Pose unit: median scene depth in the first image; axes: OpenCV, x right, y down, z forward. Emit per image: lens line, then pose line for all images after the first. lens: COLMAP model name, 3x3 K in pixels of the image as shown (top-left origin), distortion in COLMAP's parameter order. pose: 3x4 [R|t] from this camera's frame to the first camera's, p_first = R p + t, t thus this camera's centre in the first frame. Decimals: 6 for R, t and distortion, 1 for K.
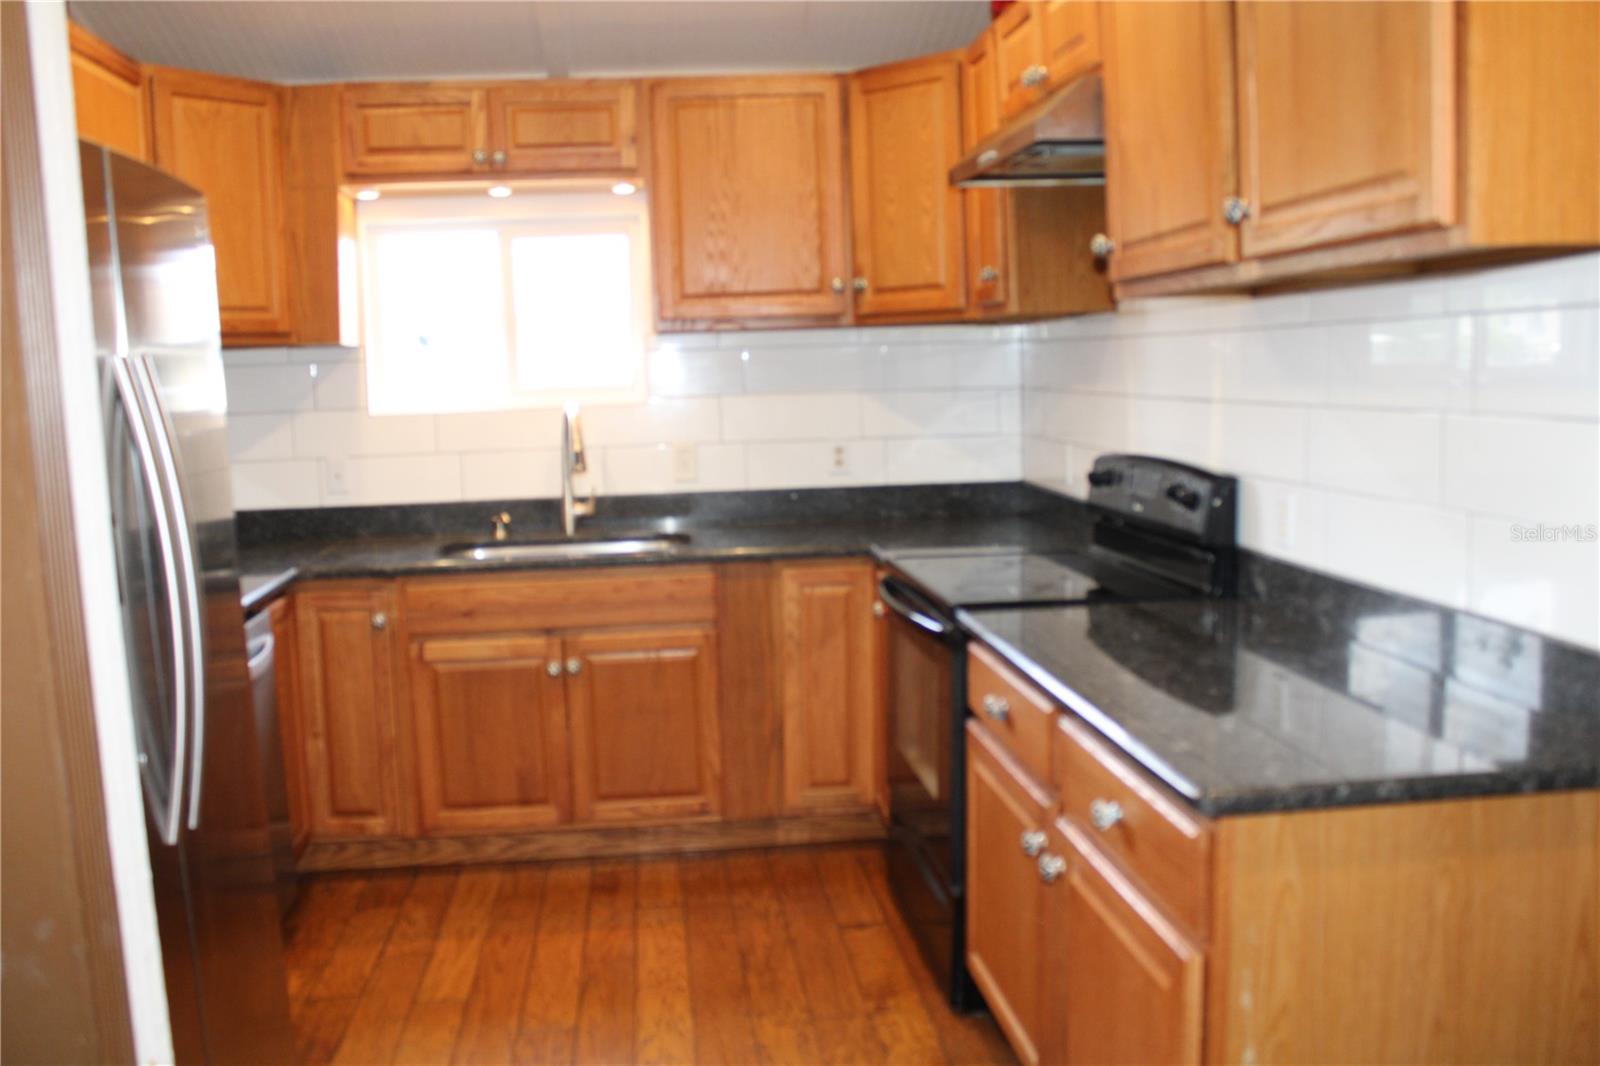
lens RADIAL K [[1356.9, 0, 803.4], [0, 1356.9, 535.2], [0, 0, 1]] dist [-0.148032, 0.110837]
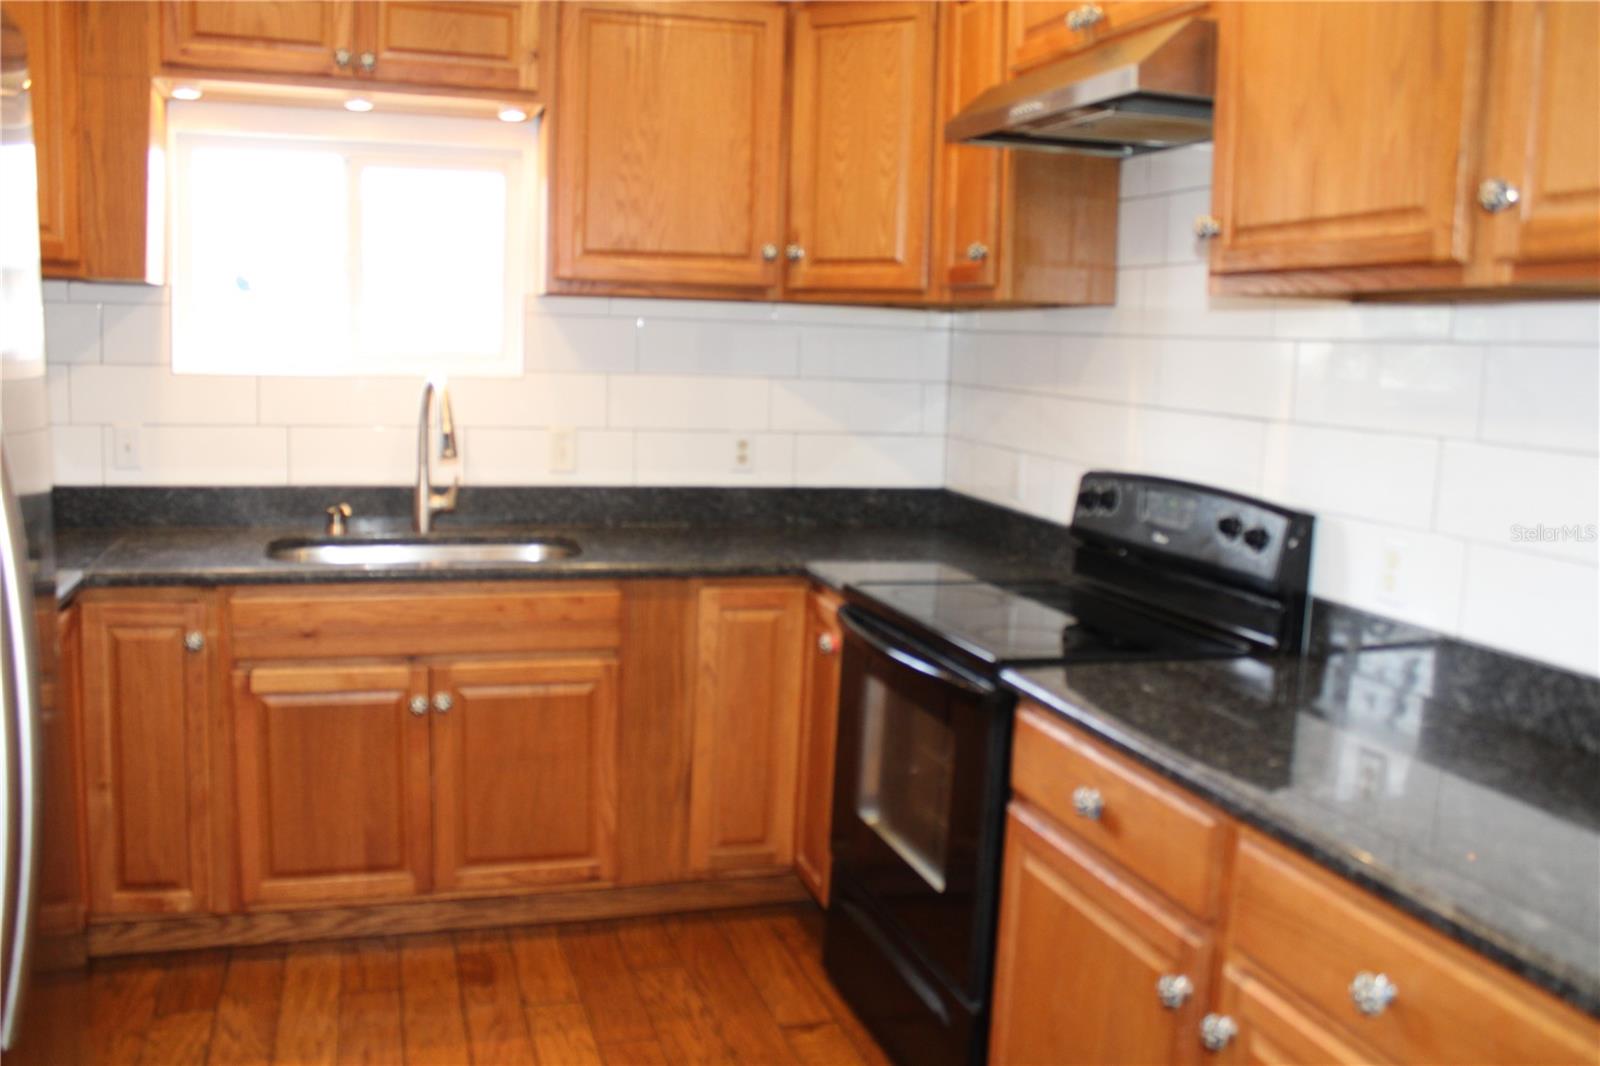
lens RADIAL K [[1356.9, 0, 797.6], [0, 1356.9, 527.2], [0, 0, 1]] dist [-0.148032, 0.110837]
pose [[0.980510, 0.037503, 0.192859, -0.118801], [-0.039866, 0.999170, 0.008384, -0.021581], [-0.192385, -0.015909, 0.981191, 0.173947]]
